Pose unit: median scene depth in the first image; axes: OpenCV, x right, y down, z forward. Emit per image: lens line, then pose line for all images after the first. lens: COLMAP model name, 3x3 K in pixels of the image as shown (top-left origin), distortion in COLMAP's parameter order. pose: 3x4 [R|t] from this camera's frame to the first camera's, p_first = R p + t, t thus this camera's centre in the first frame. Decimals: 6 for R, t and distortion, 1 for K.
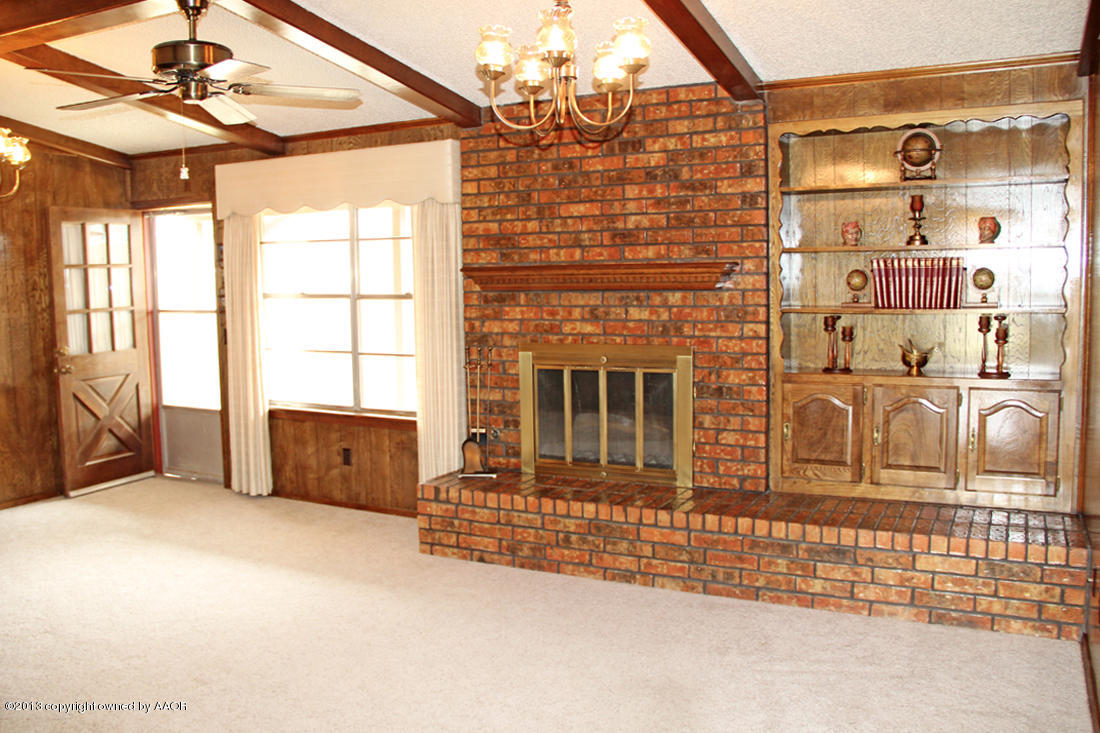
lens RADIAL K [[914.9, 0, 565.9], [0, 914.9, 364.0], [0, 0, 1]] dist [-0.175472, 0.152202]
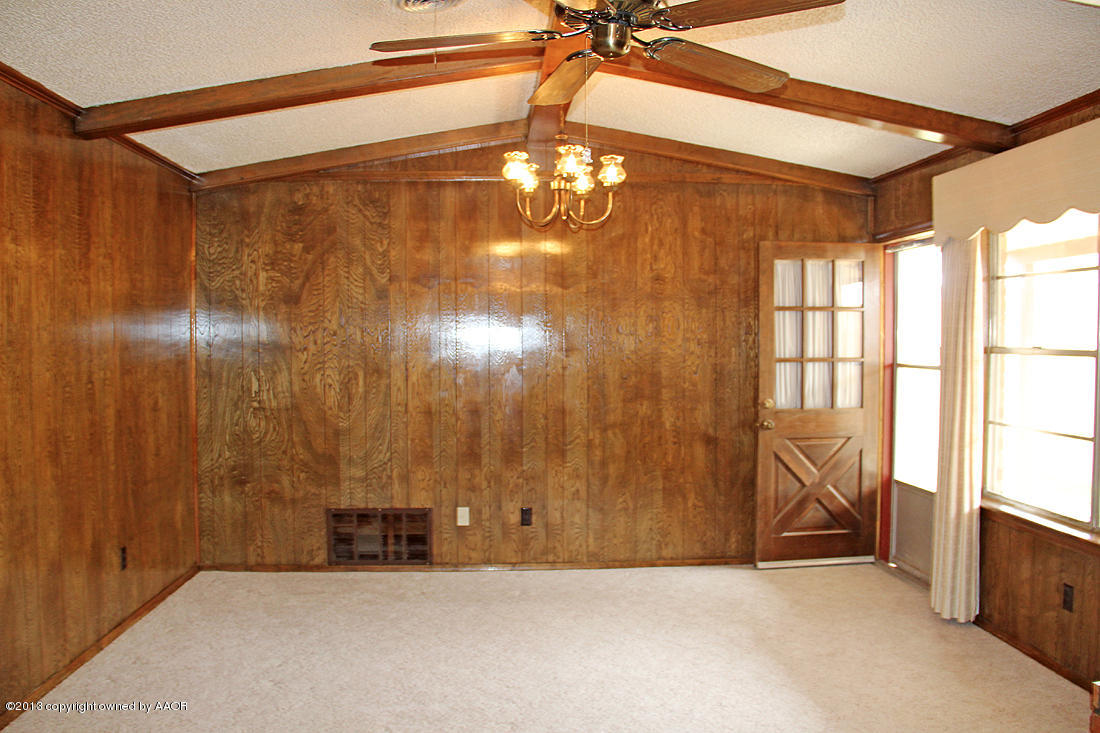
lens RADIAL K [[914.9, 0, 565.9], [0, 914.9, 364.0], [0, 0, 1]] dist [-0.175472, 0.152202]
pose [[0.521415, 0.037688, -0.852471, 0.096578], [-0.095536, 0.995321, -0.014430, -0.020782], [0.847938, 0.088965, 0.522576, 0.330711]]
